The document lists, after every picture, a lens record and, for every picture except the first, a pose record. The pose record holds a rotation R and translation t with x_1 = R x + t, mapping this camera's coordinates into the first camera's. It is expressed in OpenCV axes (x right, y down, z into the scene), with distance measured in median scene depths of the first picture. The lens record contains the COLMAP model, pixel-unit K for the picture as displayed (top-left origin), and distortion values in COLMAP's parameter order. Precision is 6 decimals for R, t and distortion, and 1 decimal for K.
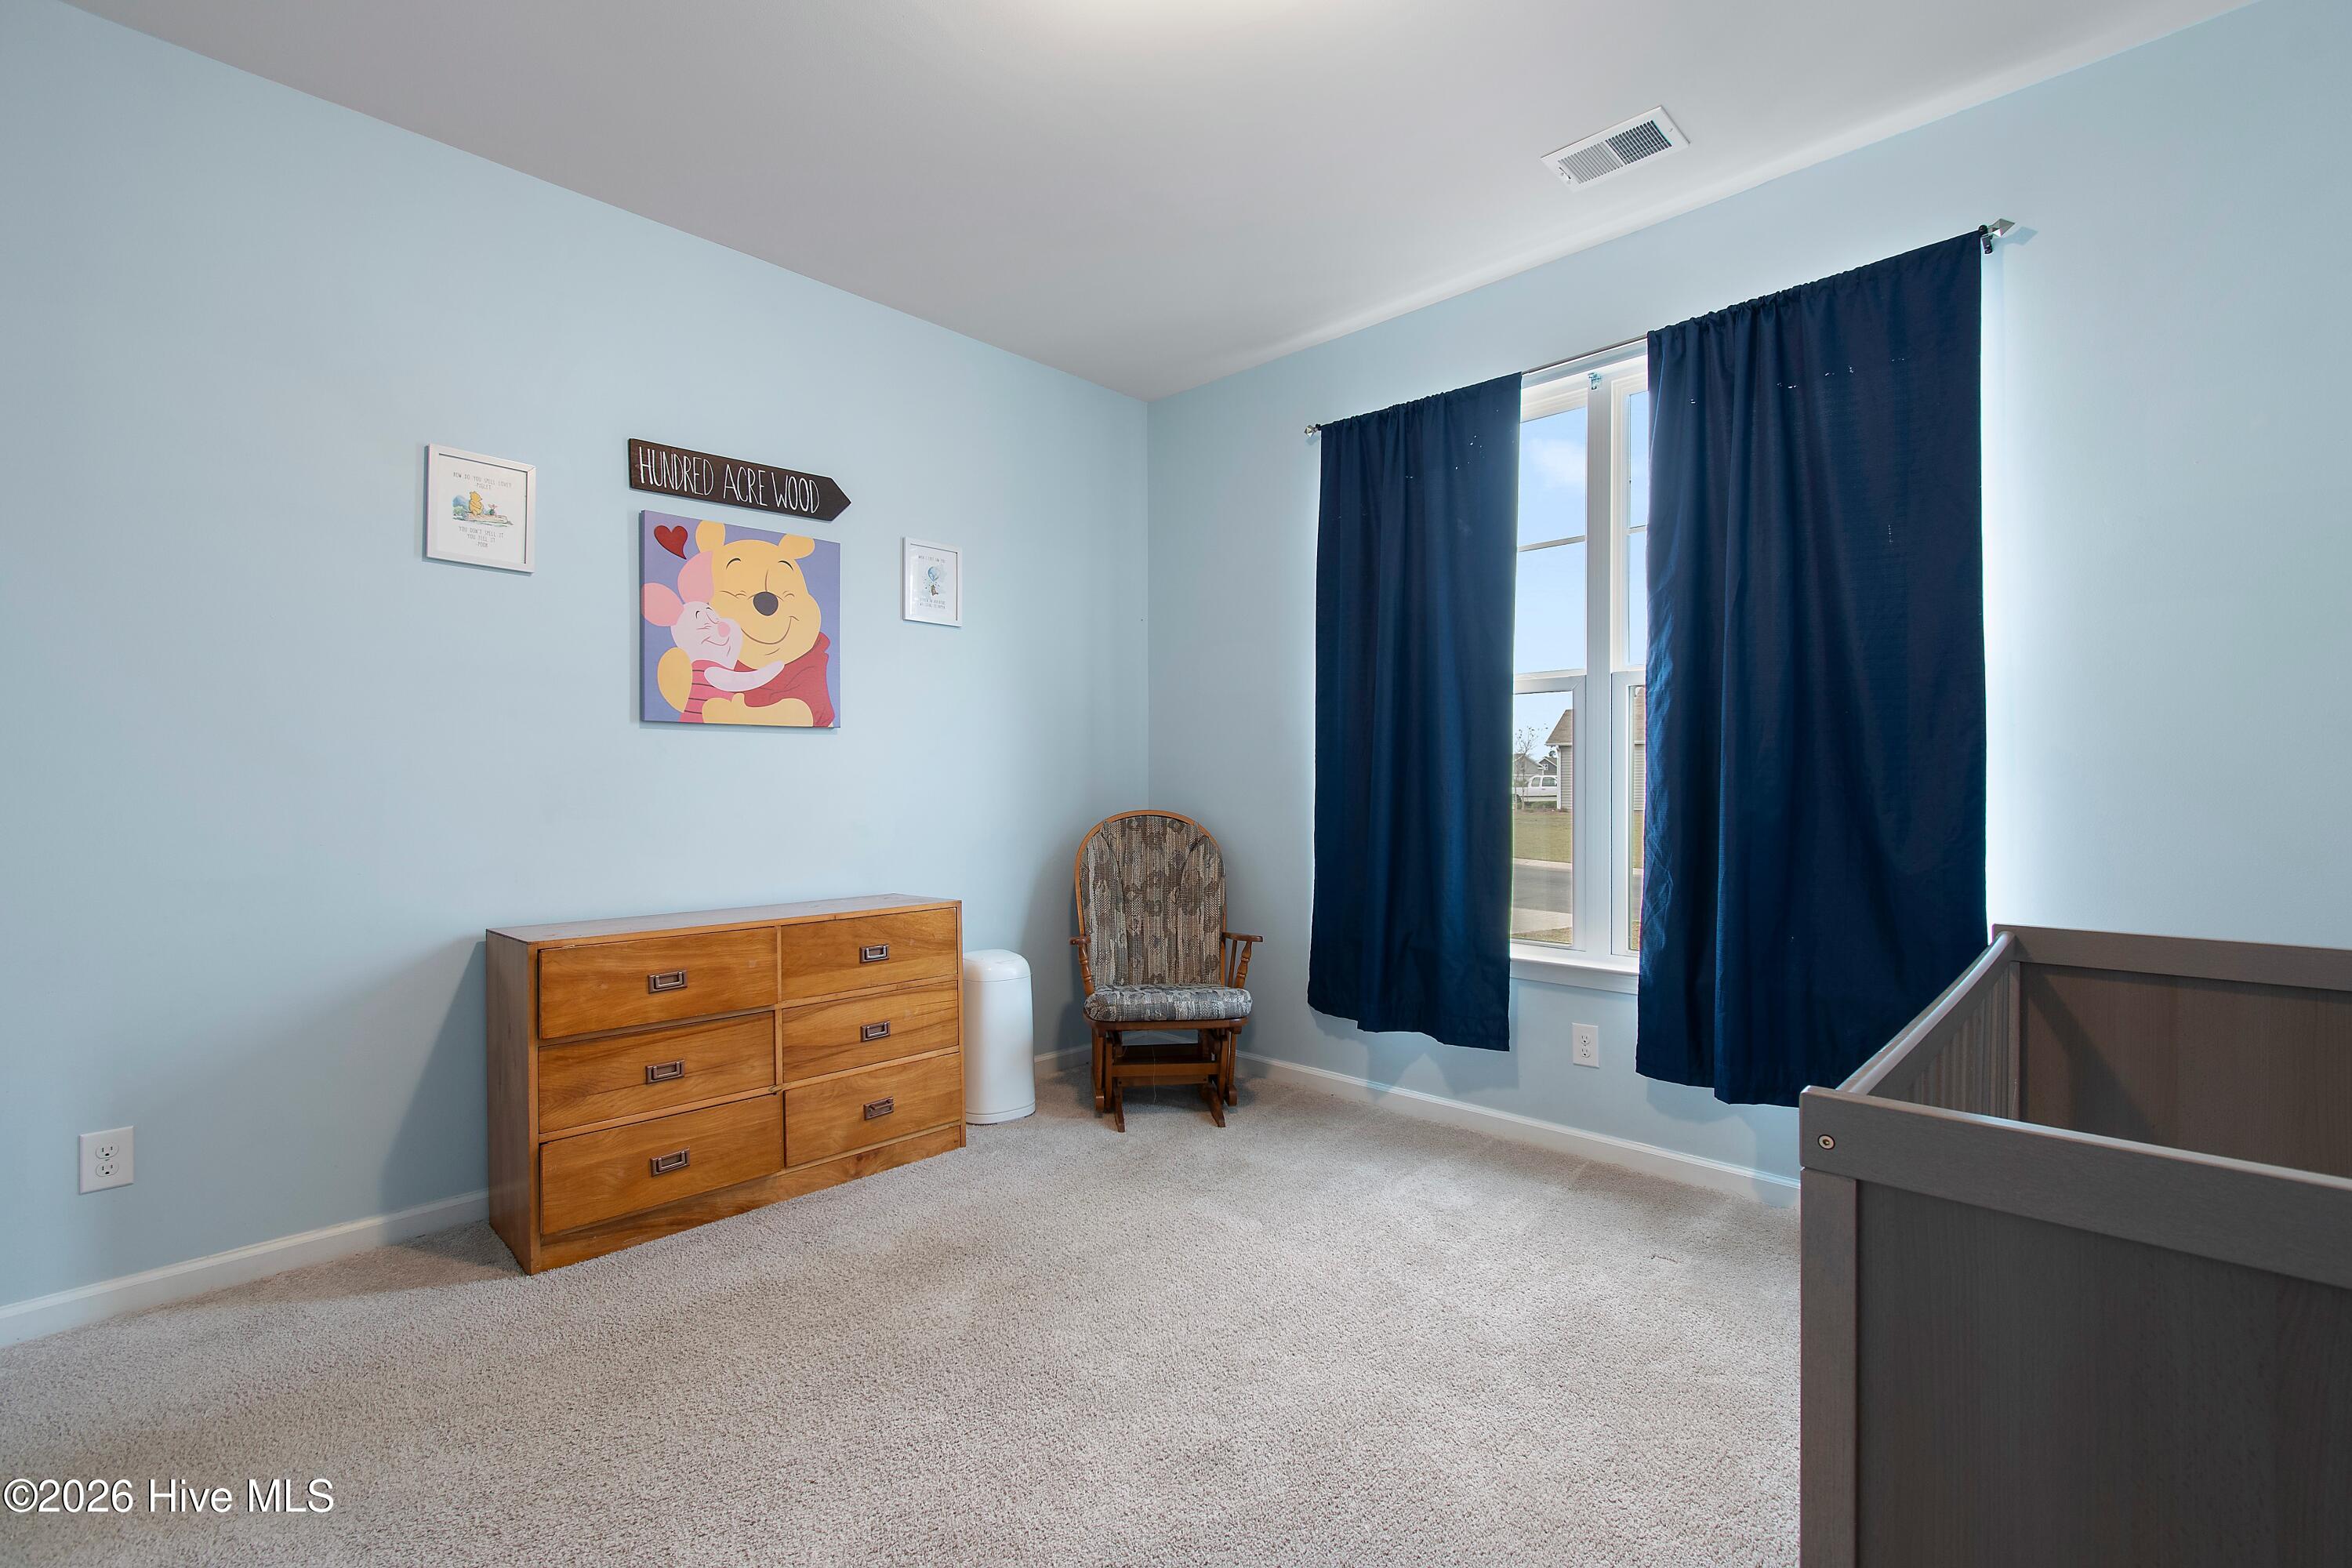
lens RADIAL K [[1035.4, 0, 1168.9], [0, 1035.4, 787.0], [0, 0, 1]] dist [0.001873, -0.001047]
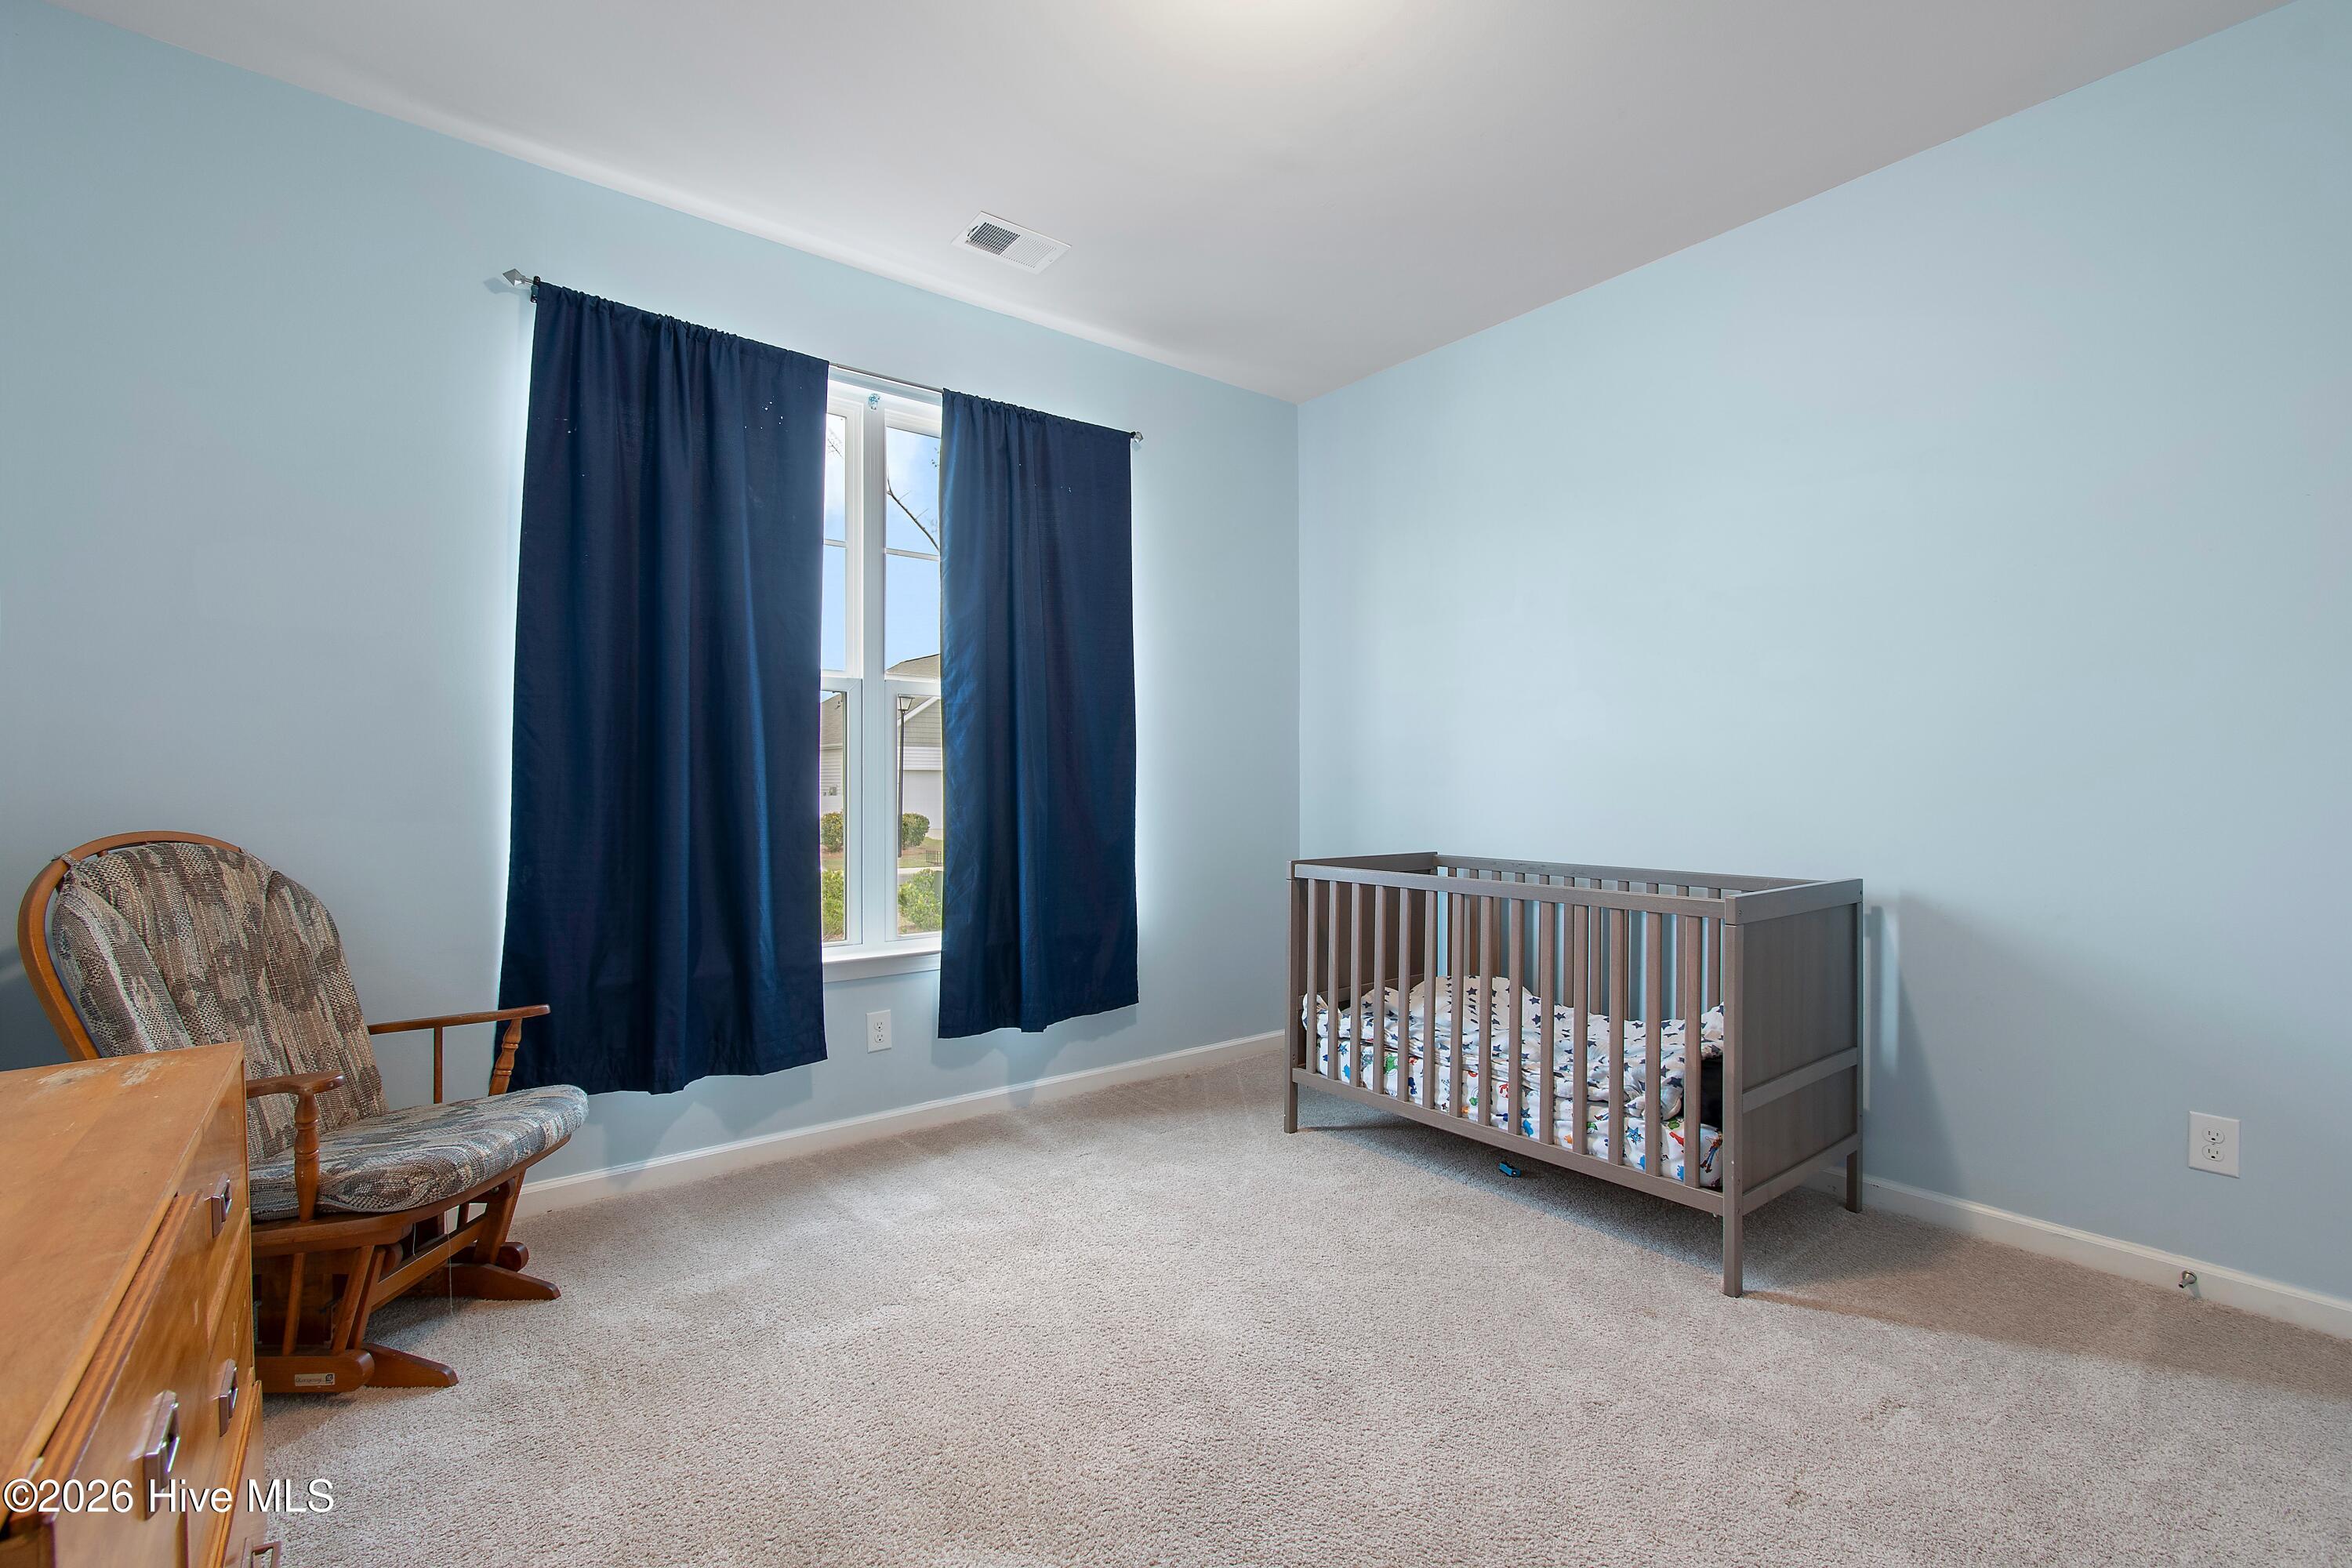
lens RADIAL K [[1035.4, 0, 1171.3], [0, 1035.4, 787.9], [0, 0, 1]] dist [0.001873, -0.001047]
pose [[0.139815, -0.000443, 0.990178, -0.563878], [0.004218, 0.999991, -0.000149, 0.003432], [-0.990169, 0.004198, 0.139816, 0.525587]]
